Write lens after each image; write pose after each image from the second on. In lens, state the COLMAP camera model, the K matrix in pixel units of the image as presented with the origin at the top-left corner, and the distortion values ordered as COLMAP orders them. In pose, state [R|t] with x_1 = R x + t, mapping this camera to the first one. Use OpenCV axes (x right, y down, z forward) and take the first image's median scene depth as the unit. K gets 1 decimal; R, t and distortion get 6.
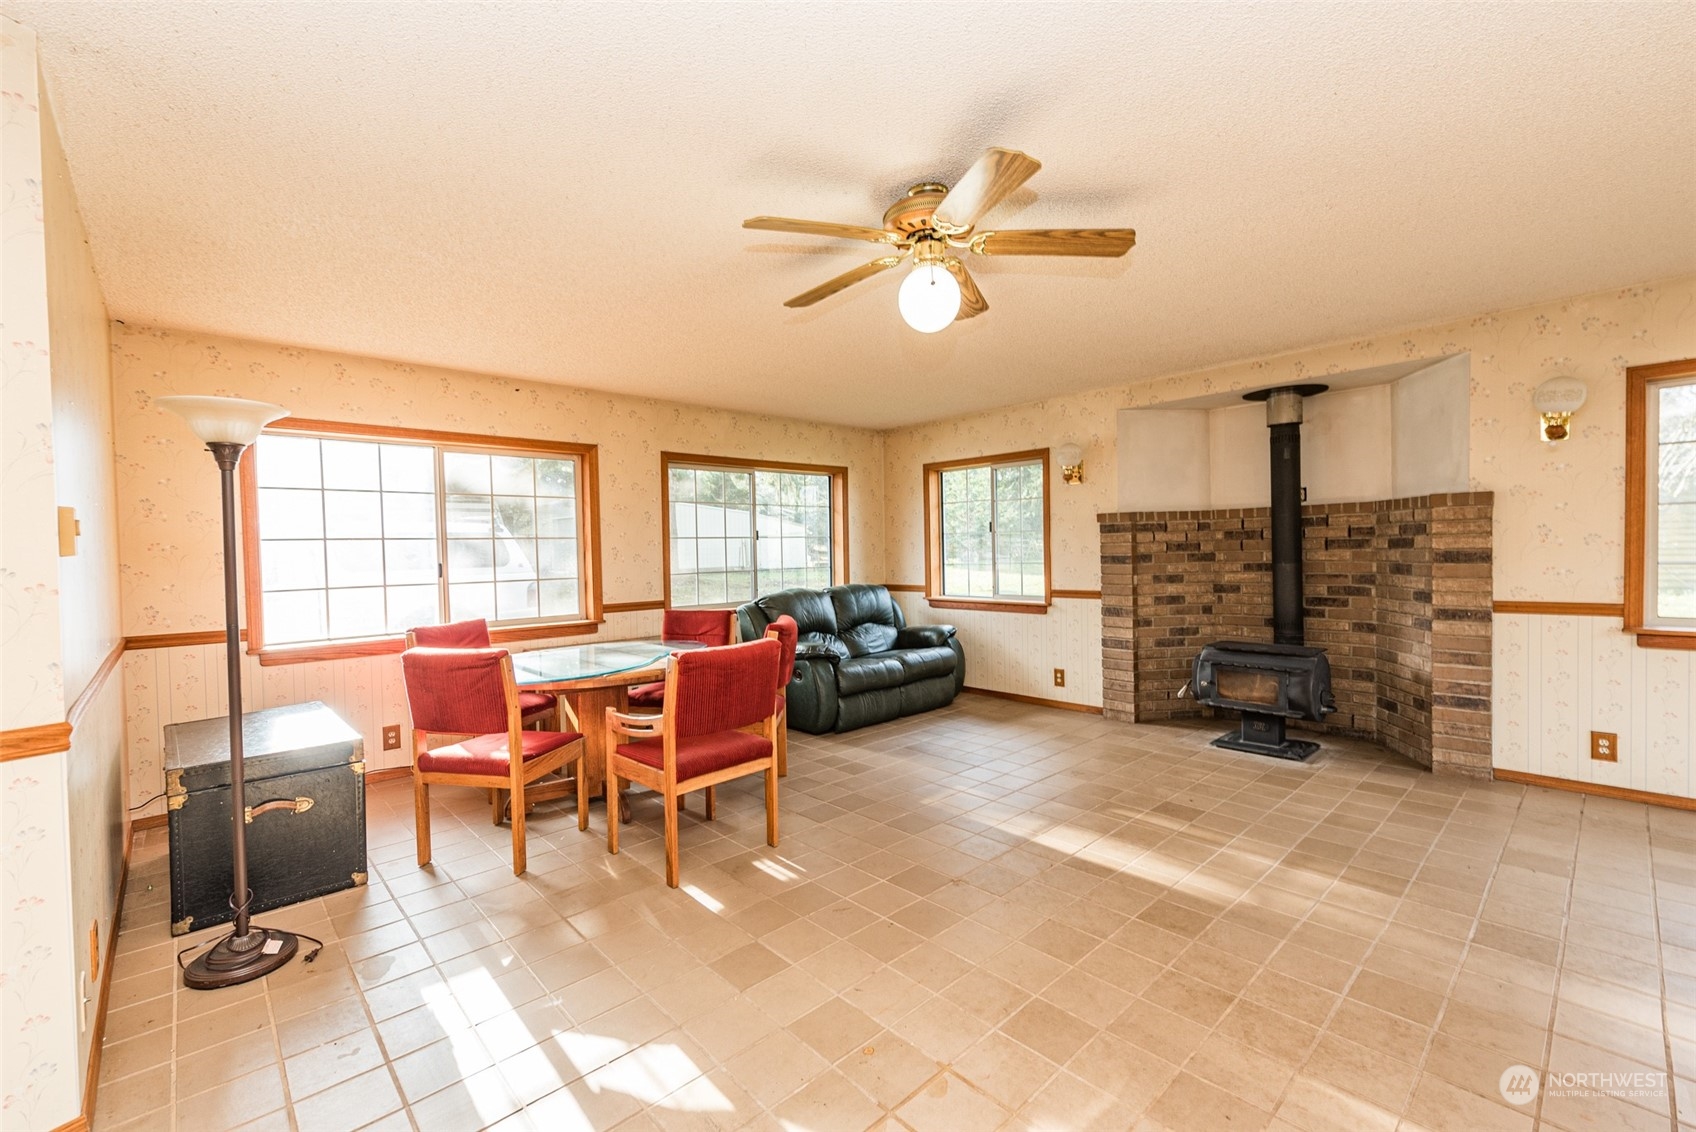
lens RADIAL K [[710.9, 0, 846.8], [0, 710.9, 561.9], [0, 0, 1]] dist [0.003009, 0.000268]
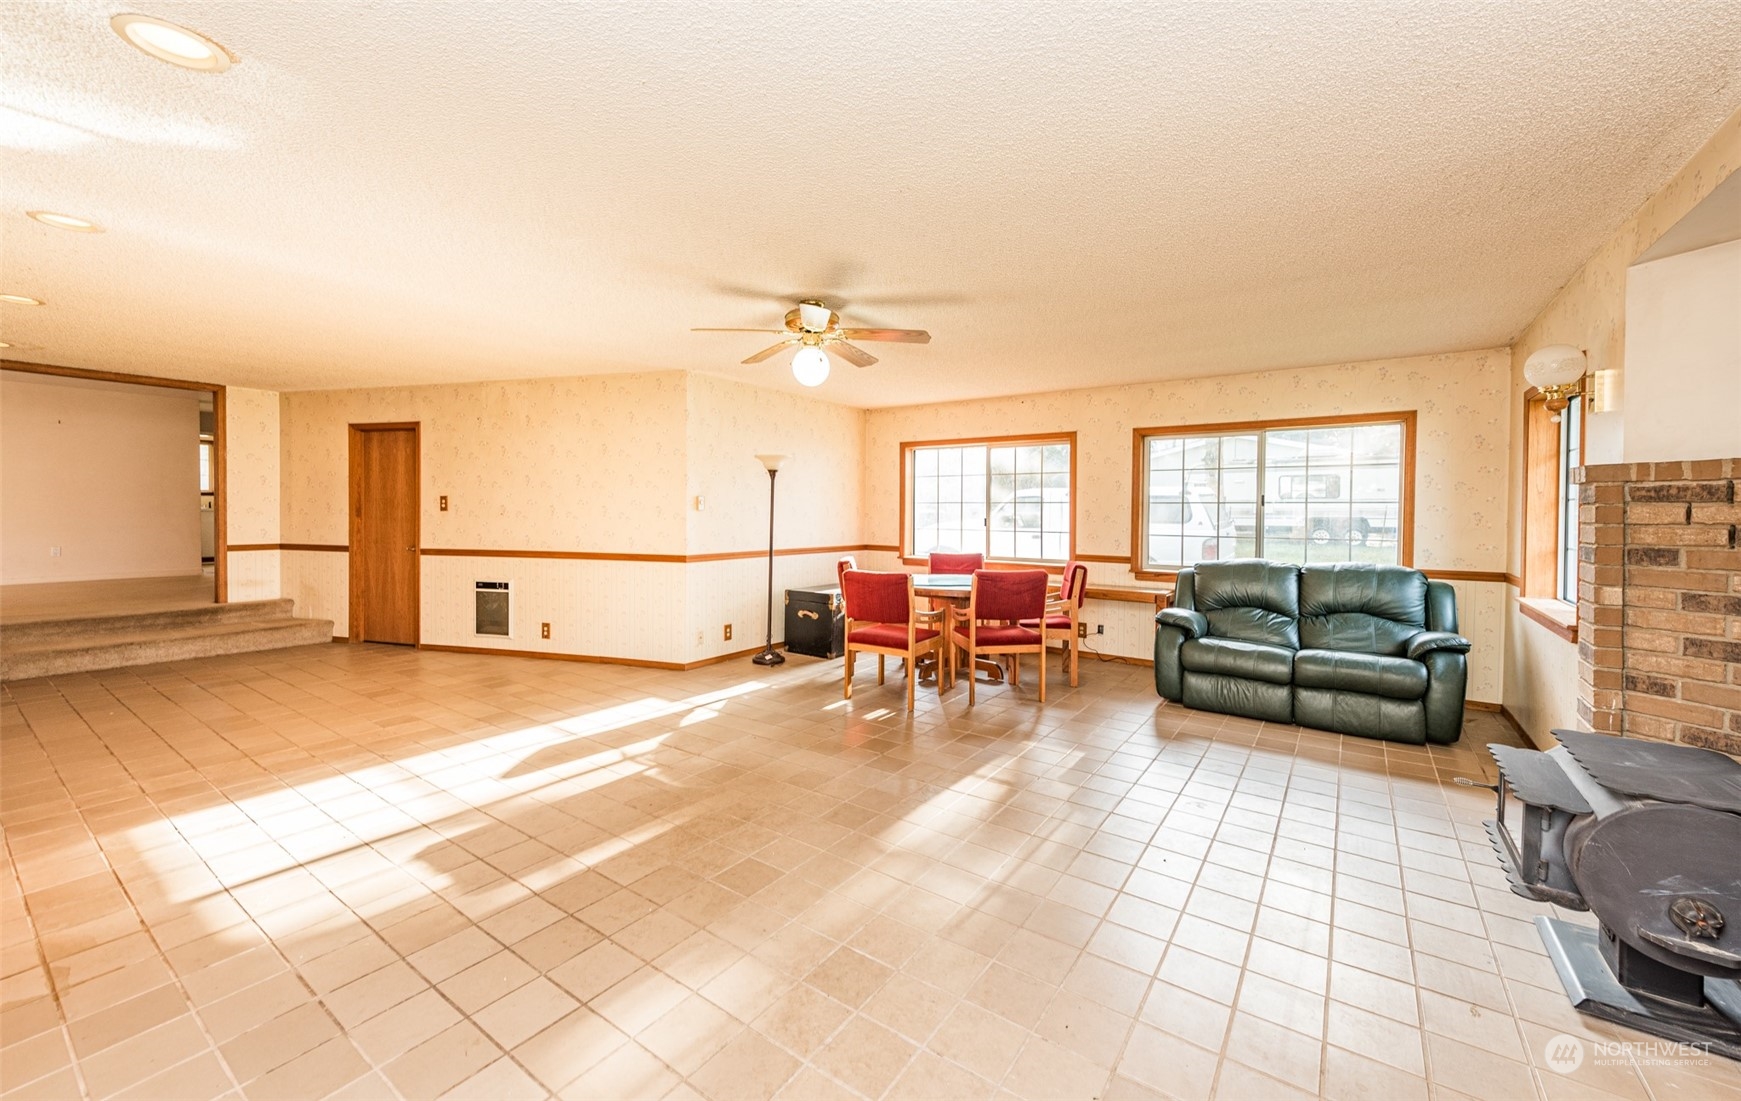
lens RADIAL K [[679.9, 0, 867.5], [0, 679.9, 514.1], [0, 0, 1]] dist [0.000832, 0.000181]
pose [[0.201458, 0.028432, -0.979084, 0.886267], [-0.025663, 0.999389, 0.023741, -0.036411], [0.979161, 0.020344, 0.202065, 0.420008]]
